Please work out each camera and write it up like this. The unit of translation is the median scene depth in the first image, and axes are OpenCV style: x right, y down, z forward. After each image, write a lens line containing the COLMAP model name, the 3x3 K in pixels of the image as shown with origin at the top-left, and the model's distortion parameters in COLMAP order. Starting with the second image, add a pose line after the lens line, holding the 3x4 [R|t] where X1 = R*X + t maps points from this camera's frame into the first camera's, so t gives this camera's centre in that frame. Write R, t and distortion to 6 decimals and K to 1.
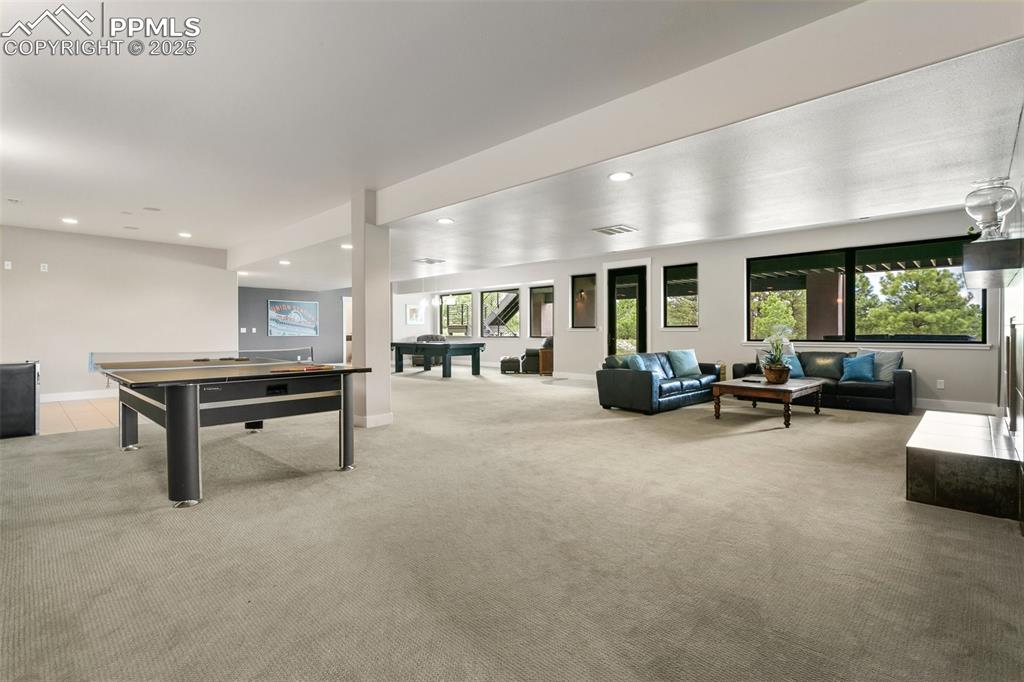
lens RADIAL K [[477.5, 0, 511.9], [0, 477.5, 337.7], [0, 0, 1]] dist [-0.004902, -0.000341]
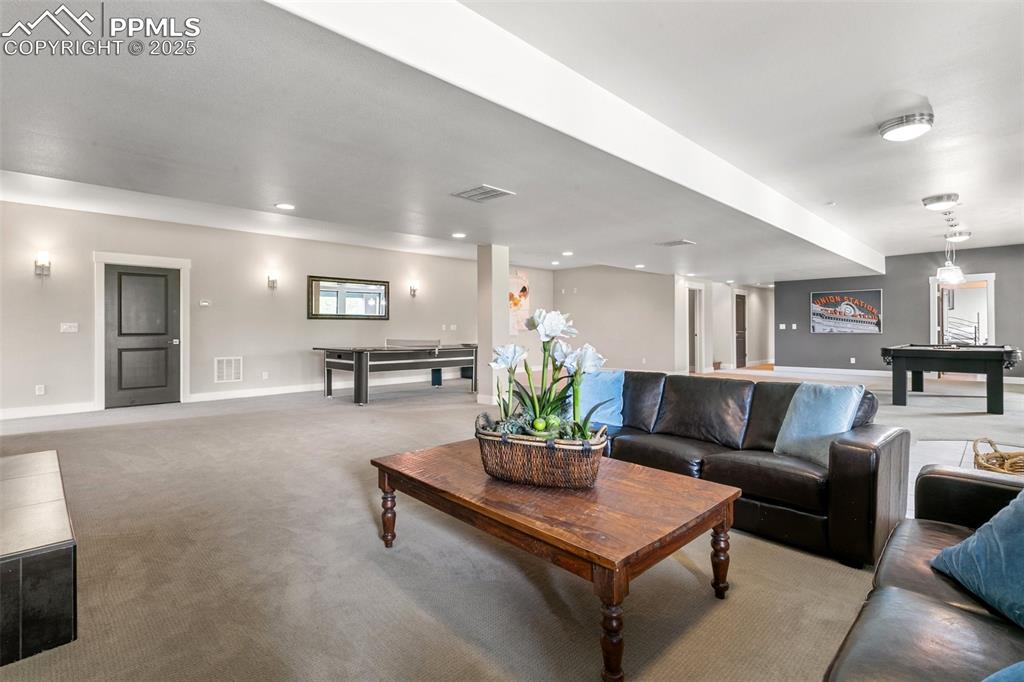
lens RADIAL K [[477.5, 0, 511.8], [0, 477.5, 334.3], [0, 0, 1]] dist [-0.004902, -0.000341]
pose [[-0.040034, 0.010566, -0.999142, 0.417467], [-0.010150, 0.999888, 0.010981, -0.004691], [0.999147, 0.010581, -0.039922, 0.483144]]
